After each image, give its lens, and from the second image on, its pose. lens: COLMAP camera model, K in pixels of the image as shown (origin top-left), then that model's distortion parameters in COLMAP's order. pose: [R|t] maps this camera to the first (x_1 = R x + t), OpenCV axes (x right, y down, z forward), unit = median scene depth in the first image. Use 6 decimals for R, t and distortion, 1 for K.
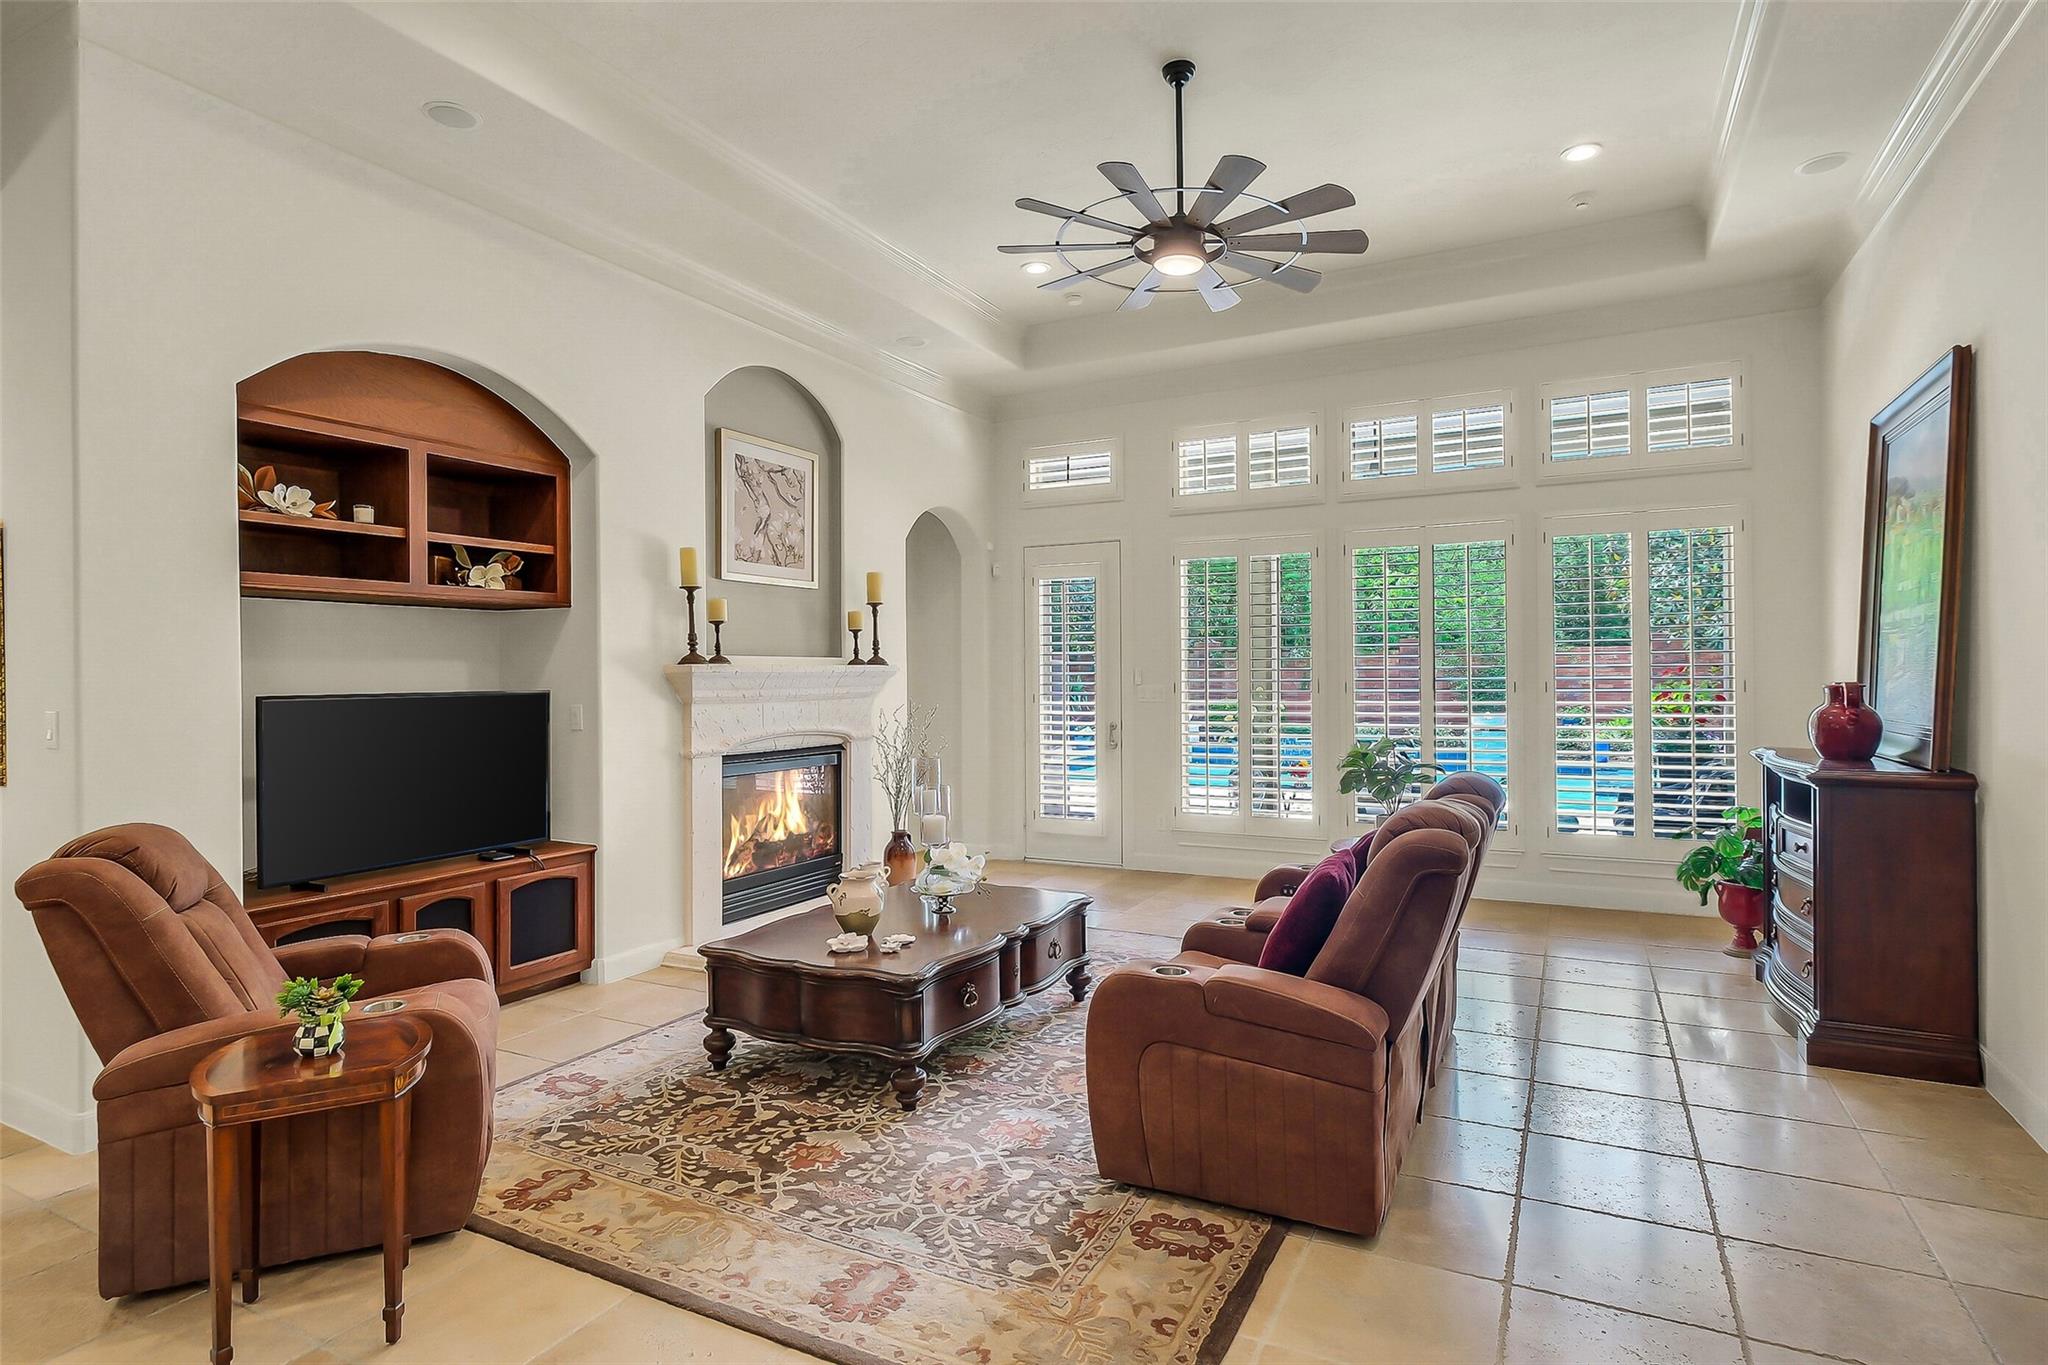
lens RADIAL K [[1023.6, 0, 1024.0], [0, 1023.6, 682.5], [0, 0, 1]] dist [0.003307, 0.000199]
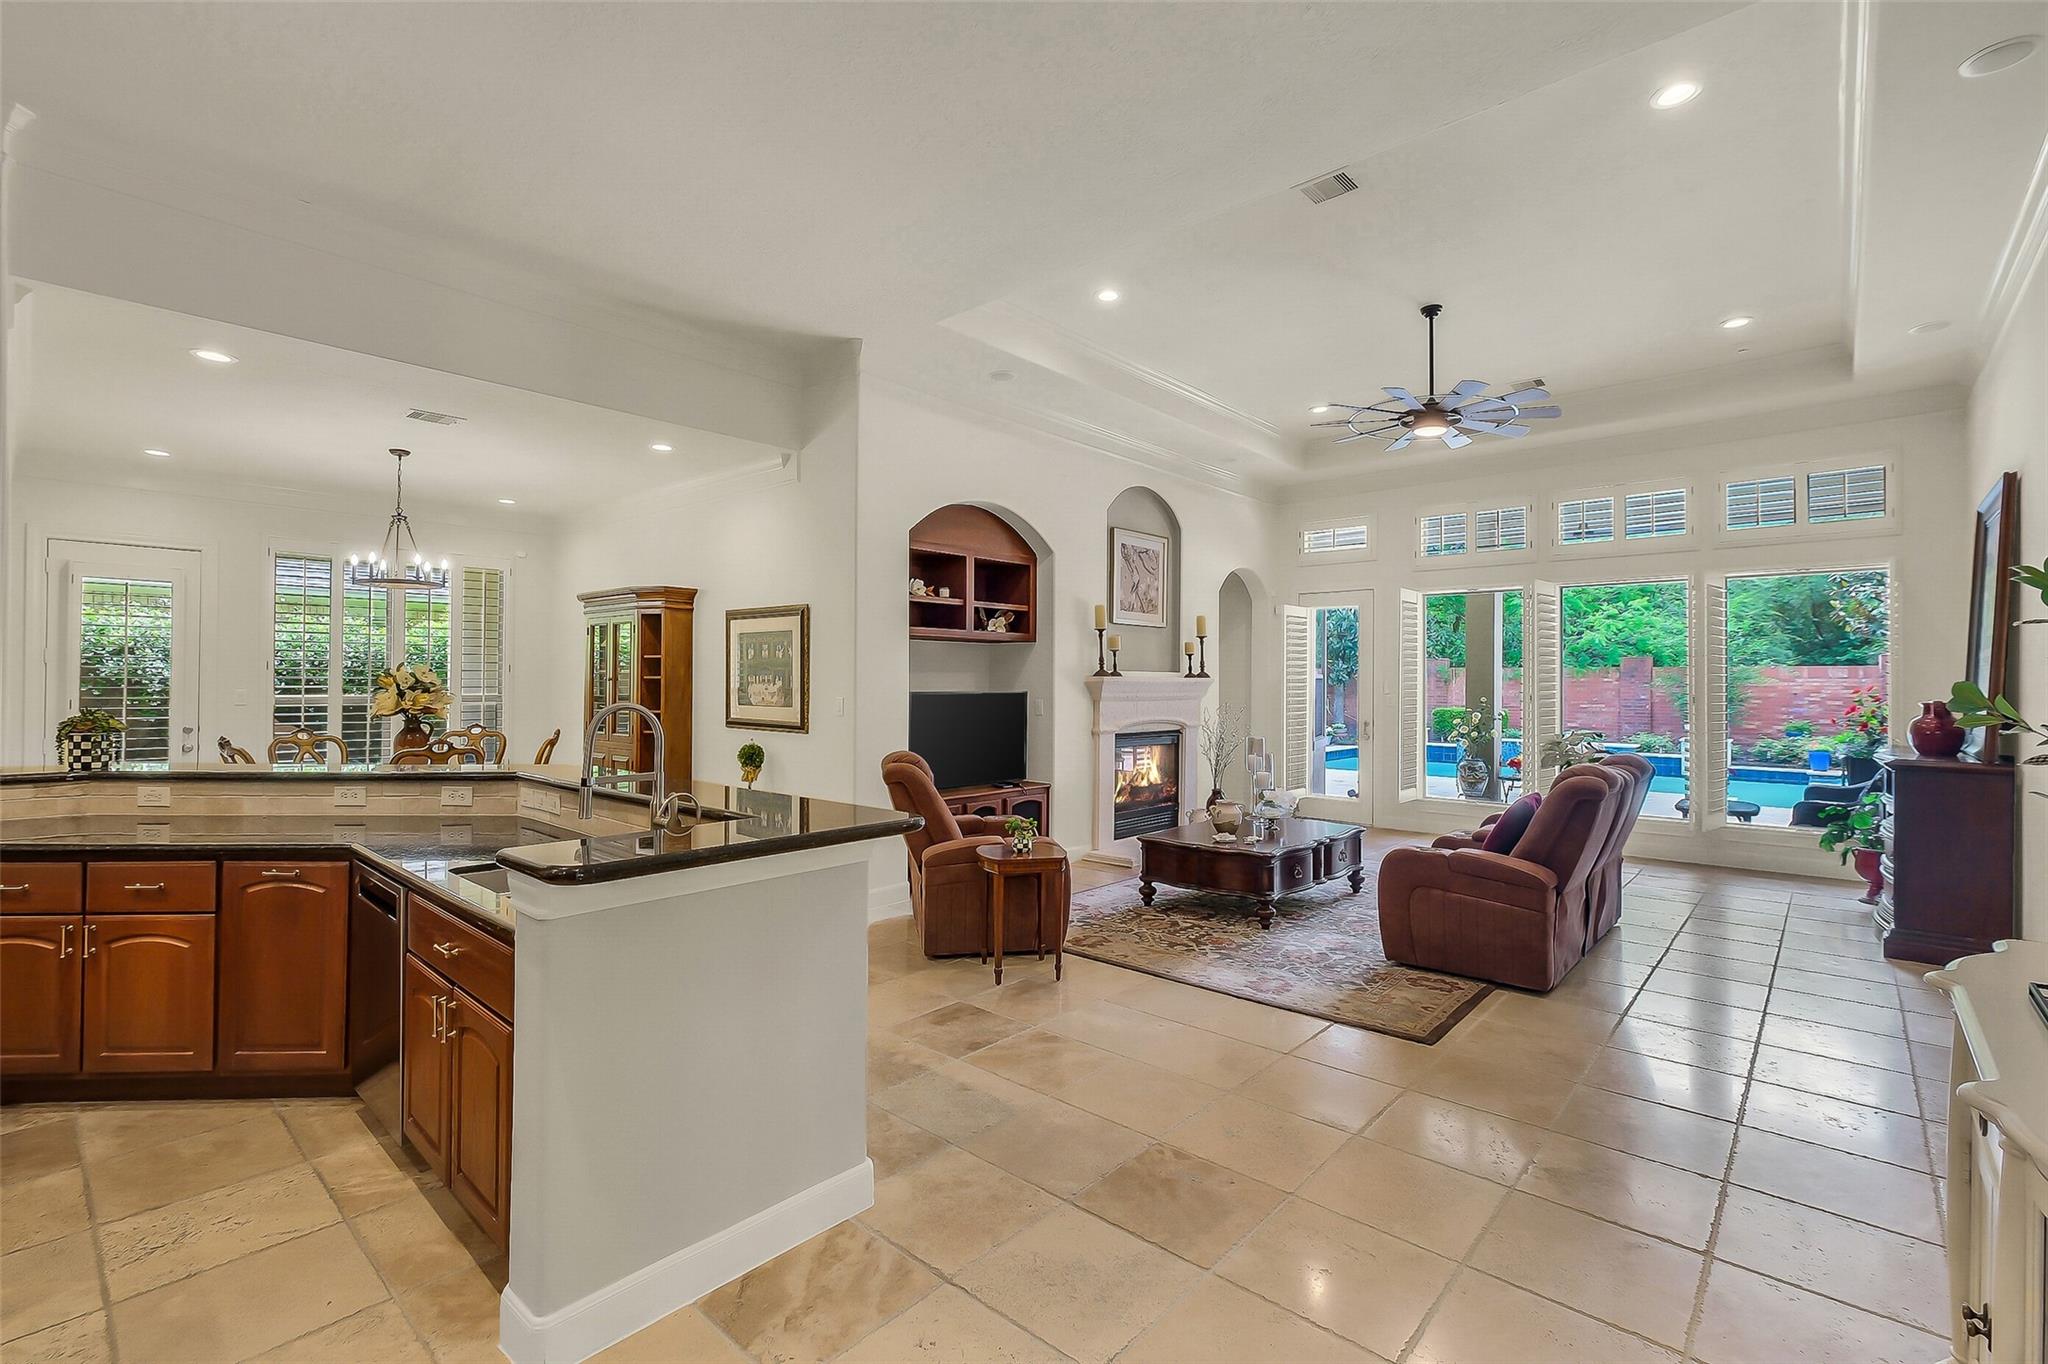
lens RADIAL K [[897.4, 0, 1024.0], [0, 897.4, 682.0], [0, 0, 1]] dist [0.000948, 0.000023]
pose [[0.969931, 0.013759, -0.242990, -0.115758], [-0.015430, 0.999869, -0.004974, -0.000070], [0.242890, 0.008573, 0.970016, -0.495481]]
